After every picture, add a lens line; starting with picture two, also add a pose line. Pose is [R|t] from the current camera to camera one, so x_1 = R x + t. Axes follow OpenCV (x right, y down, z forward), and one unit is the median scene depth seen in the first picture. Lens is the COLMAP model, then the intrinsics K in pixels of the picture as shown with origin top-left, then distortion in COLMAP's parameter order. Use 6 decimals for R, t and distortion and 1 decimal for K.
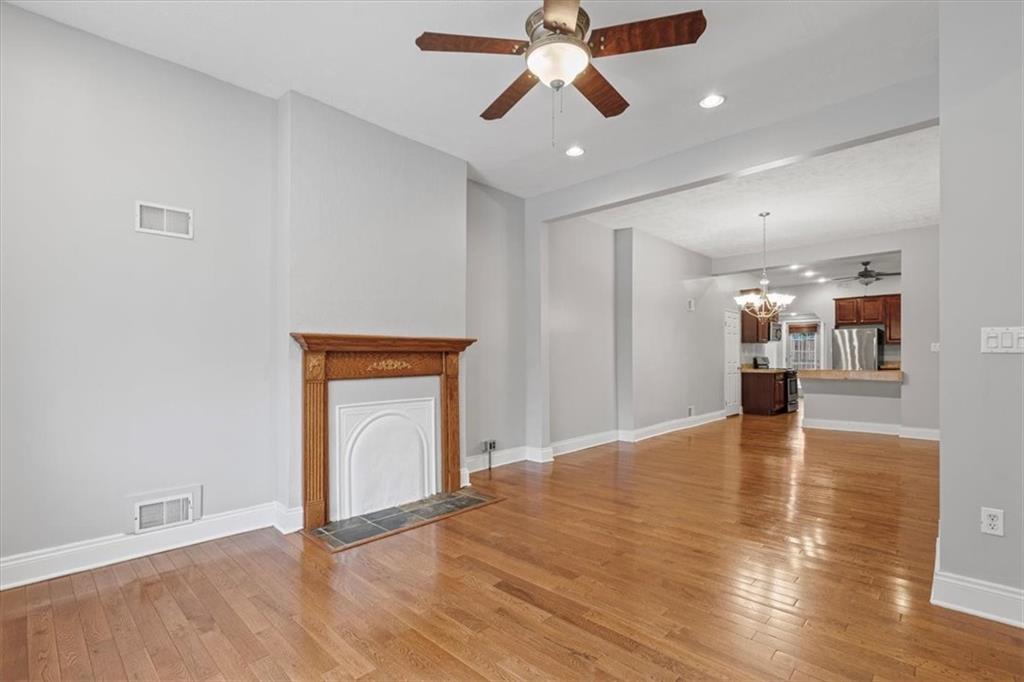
lens RADIAL K [[469.6, 0, 528.8], [0, 469.6, 355.1], [0, 0, 1]] dist [-0.001777, 0.000127]
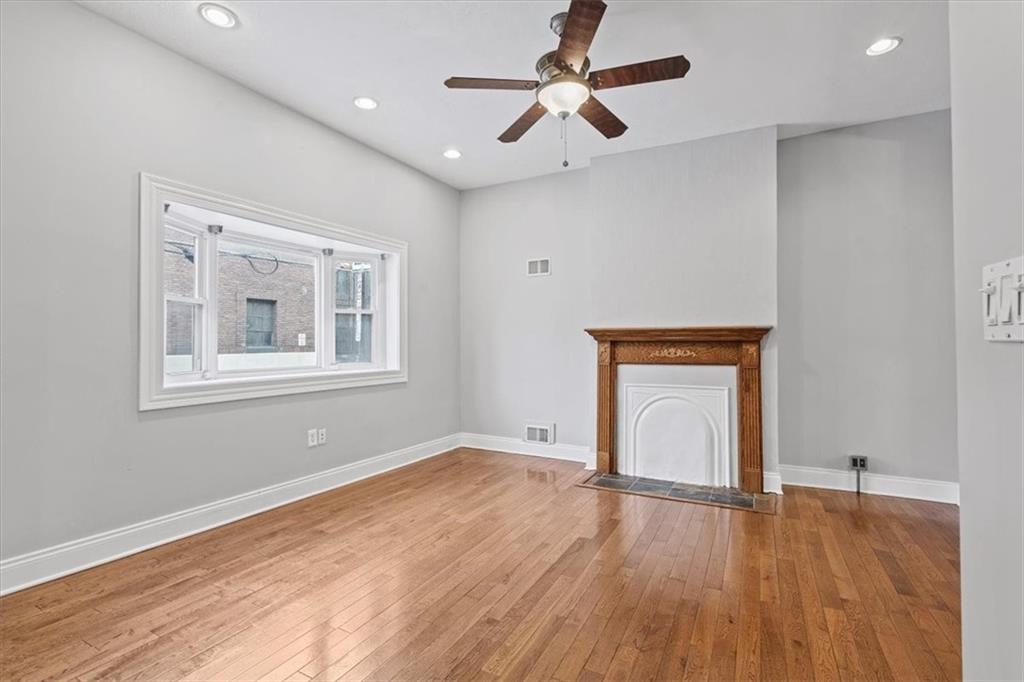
lens RADIAL K [[469.2, 0, 510.0], [0, 469.2, 336.9], [0, 0, 1]] dist [-0.002821, 0.000347]
pose [[0.258874, -0.015120, -0.965793, 0.616040], [0.001423, 0.999882, -0.015273, -0.000996], [0.965910, 0.002579, 0.258865, 0.306208]]
